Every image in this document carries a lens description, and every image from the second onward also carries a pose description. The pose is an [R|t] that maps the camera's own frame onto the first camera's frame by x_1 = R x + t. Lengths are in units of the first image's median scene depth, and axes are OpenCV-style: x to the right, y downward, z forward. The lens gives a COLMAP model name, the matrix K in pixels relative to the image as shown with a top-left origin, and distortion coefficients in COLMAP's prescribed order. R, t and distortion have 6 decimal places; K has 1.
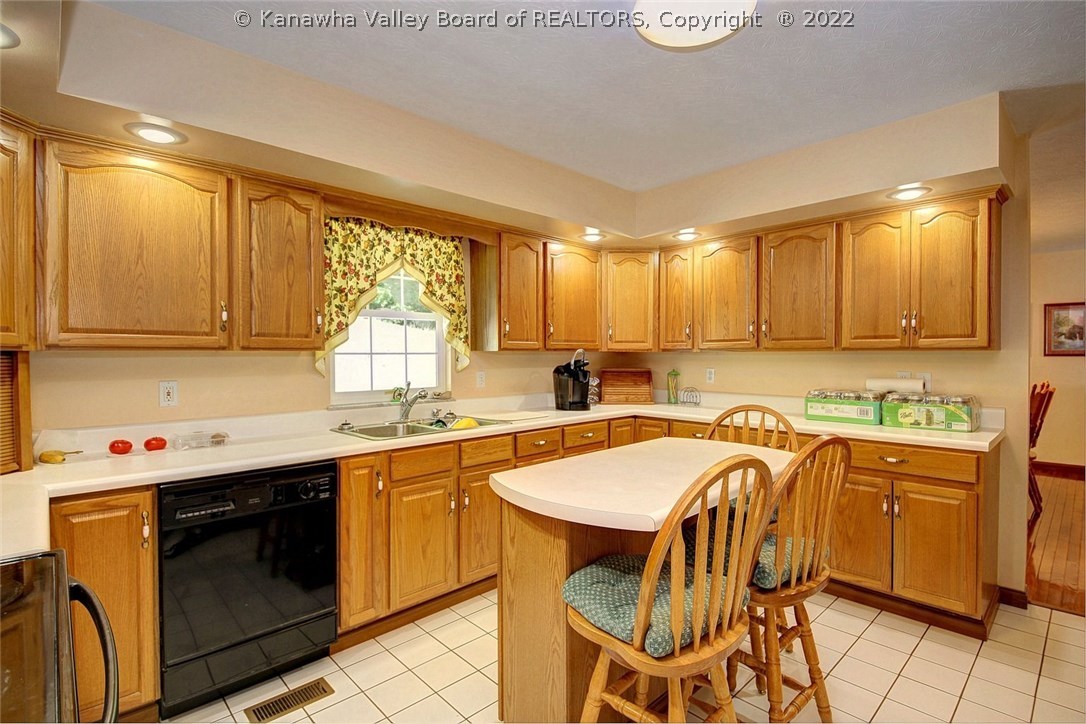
lens RADIAL K [[520.8, 0, 542.6], [0, 520.8, 357.2], [0, 0, 1]] dist [-0.000924, -0.000138]
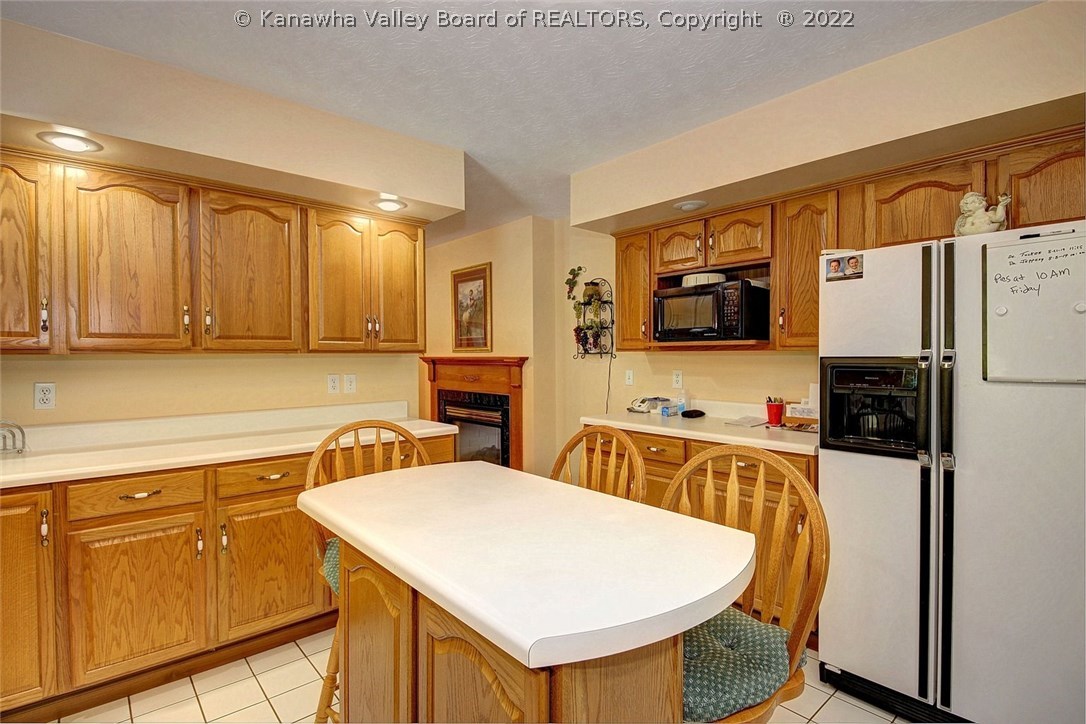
lens RADIAL K [[520.8, 0, 541.4], [0, 520.8, 369.3], [0, 0, 1]] dist [-0.000924, -0.000138]
pose [[0.033746, -0.018980, 0.999250, -0.295664], [0.014402, 0.999725, 0.018503, 0.004648], [-0.999327, 0.013767, 0.034010, 0.563552]]
